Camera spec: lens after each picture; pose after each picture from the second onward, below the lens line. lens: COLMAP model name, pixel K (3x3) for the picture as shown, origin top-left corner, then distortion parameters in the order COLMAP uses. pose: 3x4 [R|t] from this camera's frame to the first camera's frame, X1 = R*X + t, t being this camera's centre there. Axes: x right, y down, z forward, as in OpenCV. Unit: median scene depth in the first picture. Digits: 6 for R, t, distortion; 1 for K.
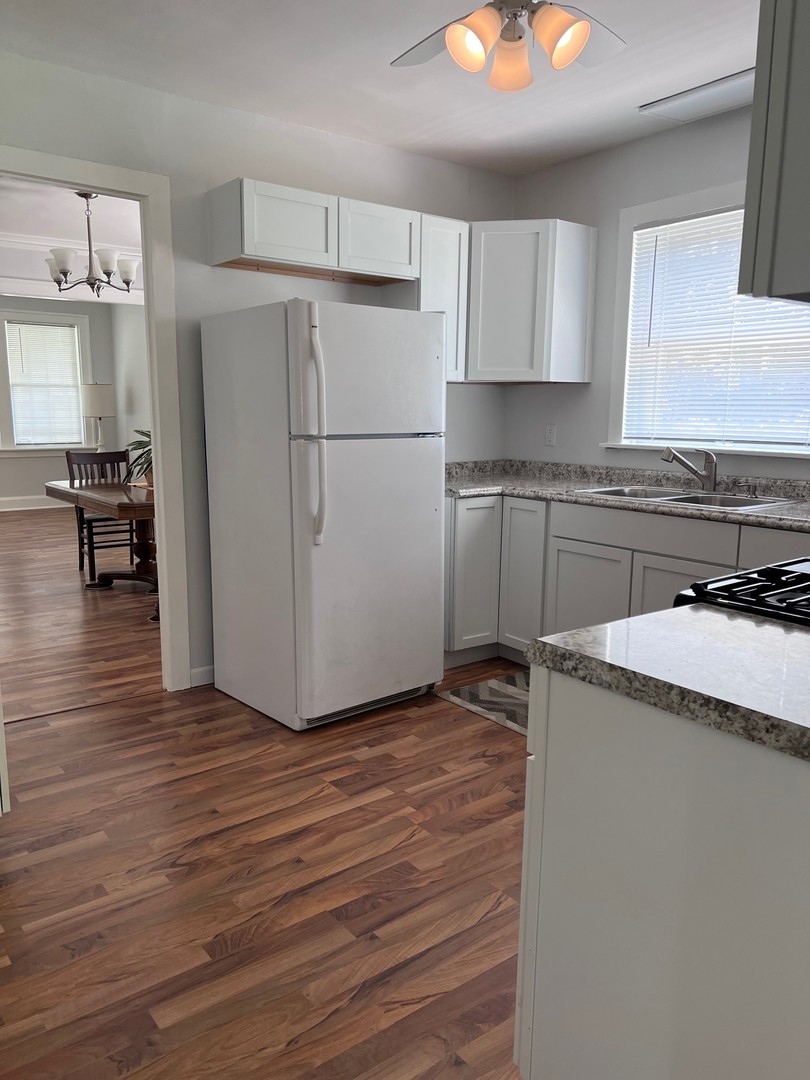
lens RADIAL K [[813.9, 0, 397.5], [0, 813.9, 547.8], [0, 0, 1]] dist [0.055966, -0.060654]
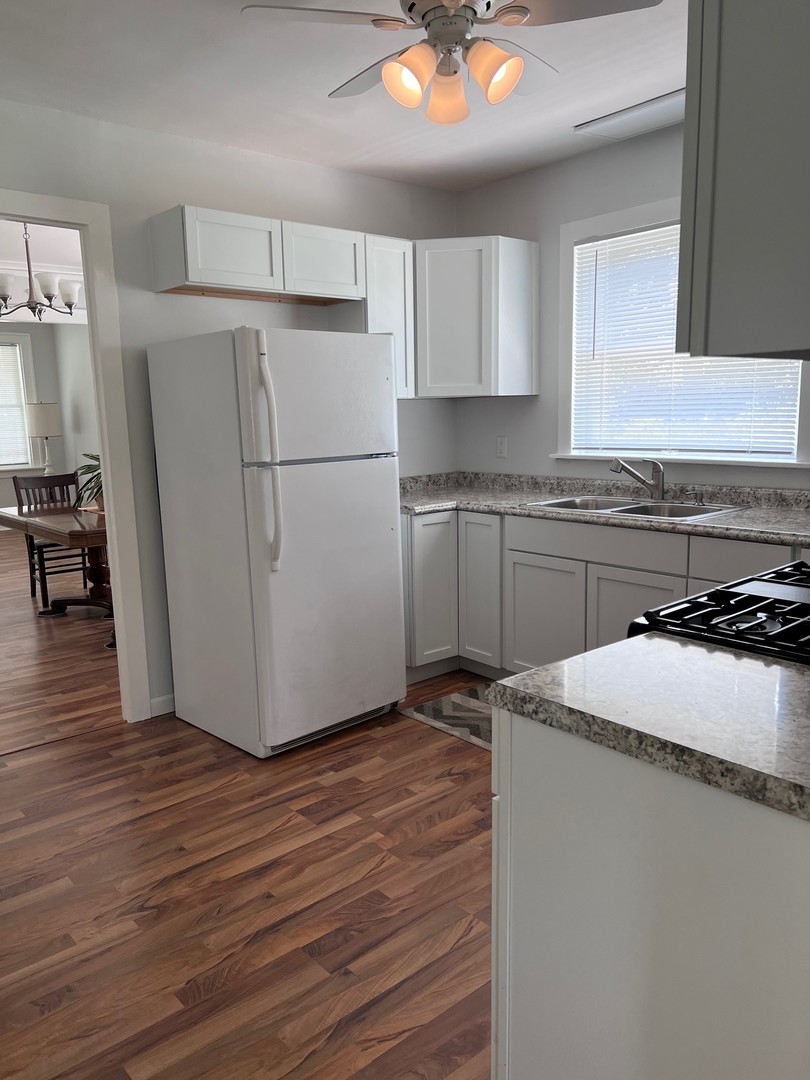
lens RADIAL K [[813.9, 0, 392.7], [0, 813.9, 545.3], [0, 0, 1]] dist [0.055966, -0.060654]
pose [[0.998059, -0.041138, 0.046761, 0.000459], [0.041363, 0.999137, -0.003868, -0.030089], [-0.046562, 0.005795, 0.998899, -0.004364]]
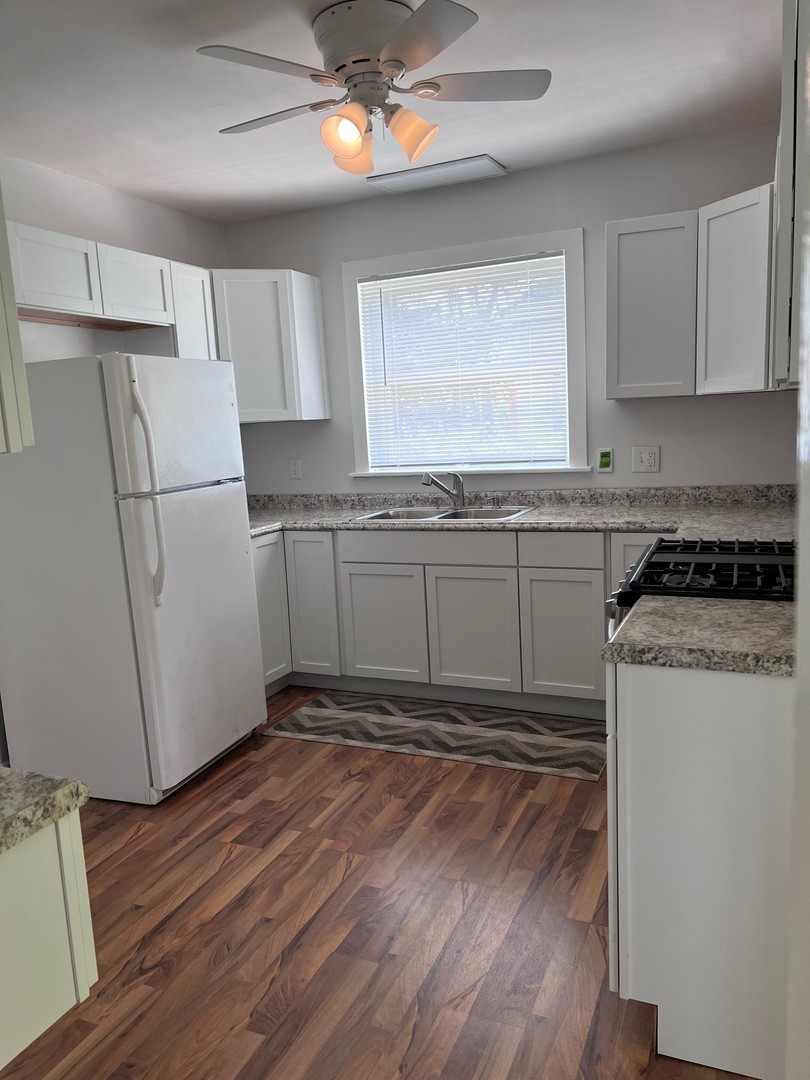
lens RADIAL K [[813.9, 0, 403.4], [0, 813.9, 545.8], [0, 0, 1]] dist [0.055966, -0.060654]
pose [[0.870519, -0.129807, 0.474707, -0.347102], [0.143294, 0.989649, 0.007844, -0.046232], [-0.470812, 0.061194, 0.880109, 0.015833]]
